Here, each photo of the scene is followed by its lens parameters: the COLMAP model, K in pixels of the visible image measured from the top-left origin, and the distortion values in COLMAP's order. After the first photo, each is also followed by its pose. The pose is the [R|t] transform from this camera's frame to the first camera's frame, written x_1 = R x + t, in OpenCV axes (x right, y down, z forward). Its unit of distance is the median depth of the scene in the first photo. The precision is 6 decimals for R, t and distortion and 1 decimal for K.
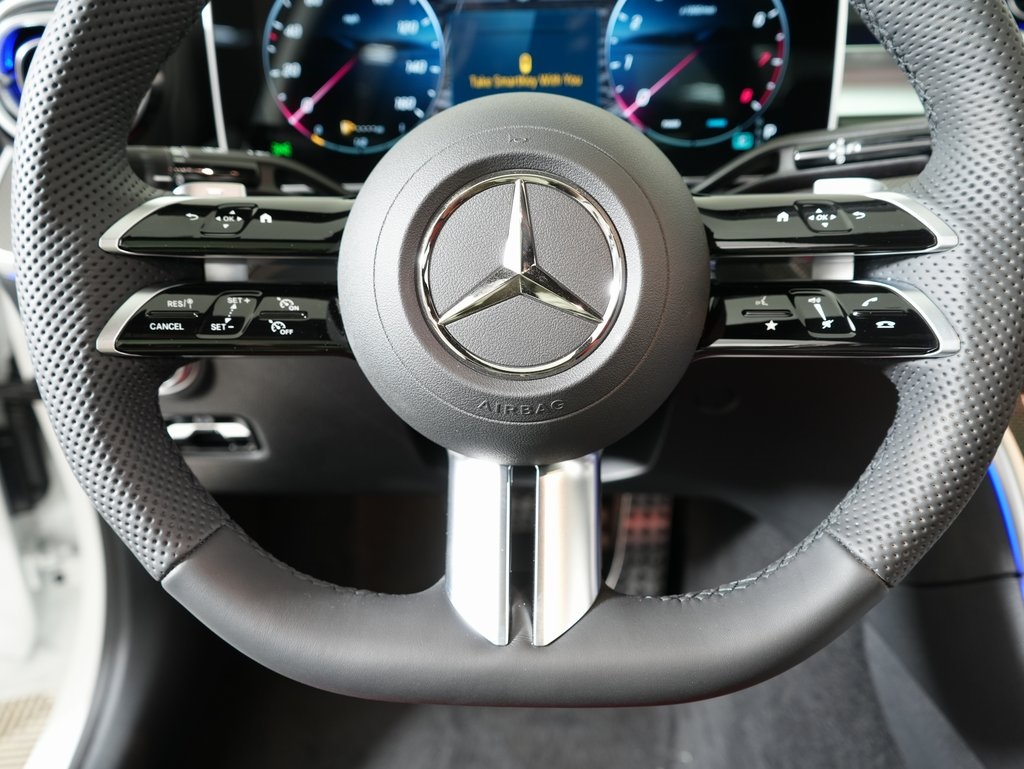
lens RADIAL K [[933.7, 0, 513.8], [0, 933.7, 380.6], [0, 0, 1]] dist [-0.002241, 0.015832]
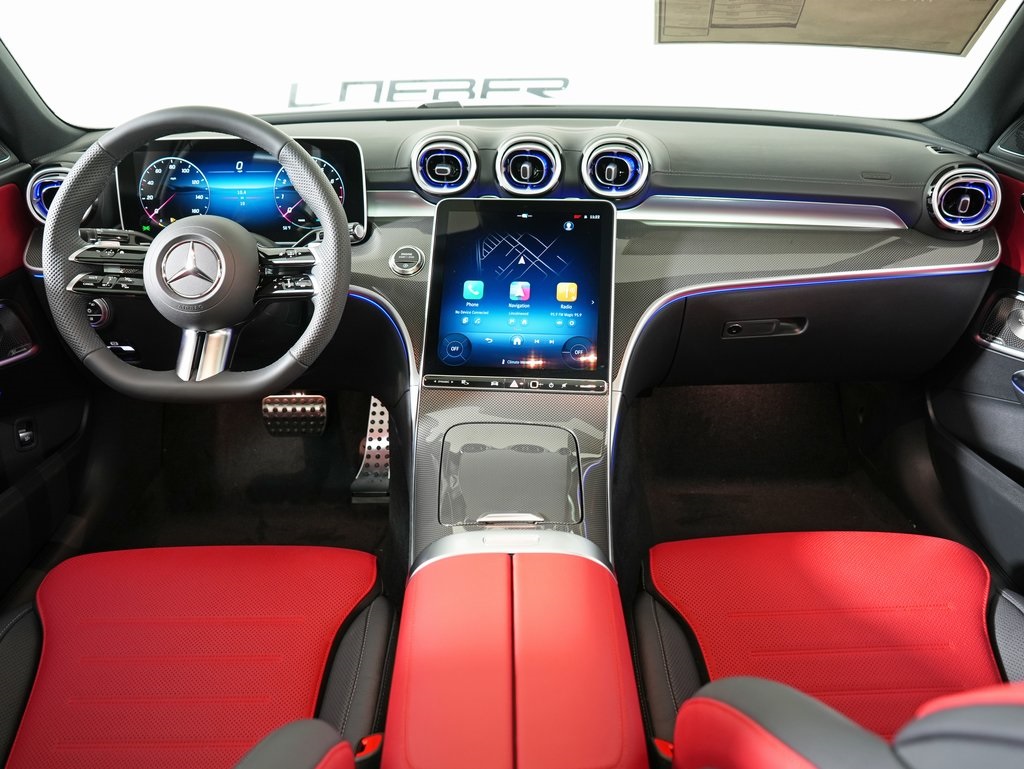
lens RADIAL K [[933.7, 0, 506.3], [0, 933.7, 383.7], [0, 0, 1]] dist [-0.002241, 0.015832]
pose [[0.999868, 0.012751, 0.010047, 1.069834], [-0.012105, 0.998004, -0.061981, 0.477818], [-0.010817, 0.061851, 0.998027, -2.271961]]
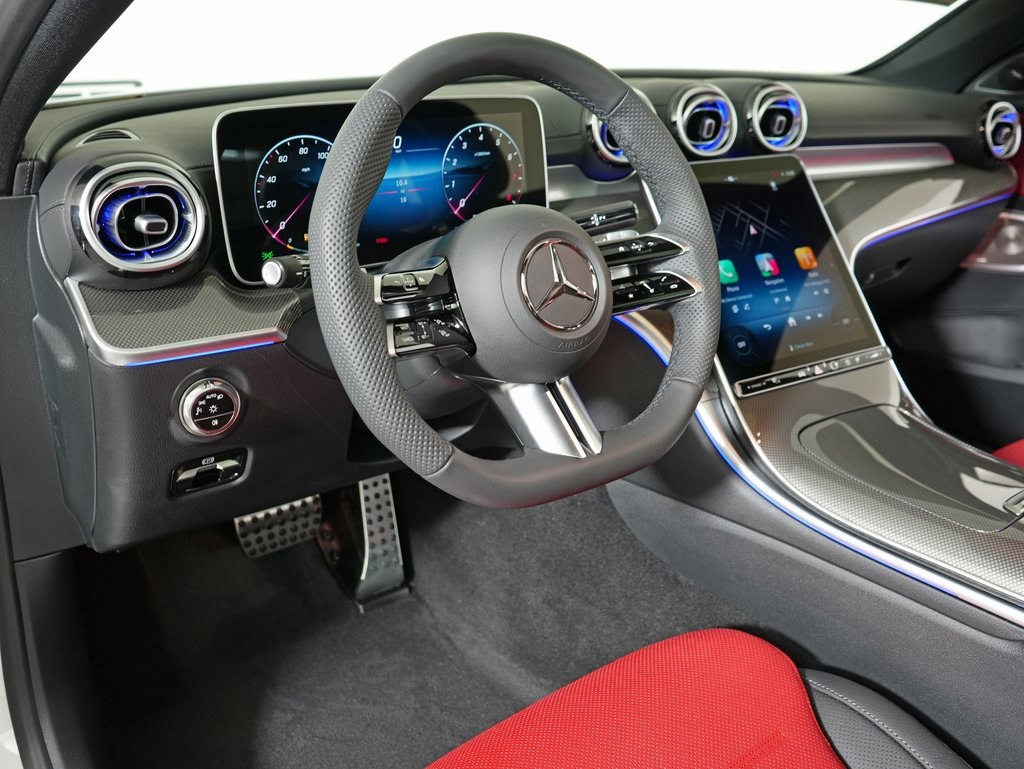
lens RADIAL K [[933.7, 0, 516.9], [0, 933.7, 385.2], [0, 0, 1]] dist [-0.002241, 0.015832]
pose [[0.783583, -0.194793, 0.589960, -1.336166], [0.246191, 0.969196, -0.006981, 0.099163], [-0.570427, 0.150713, 0.807402, -0.636536]]
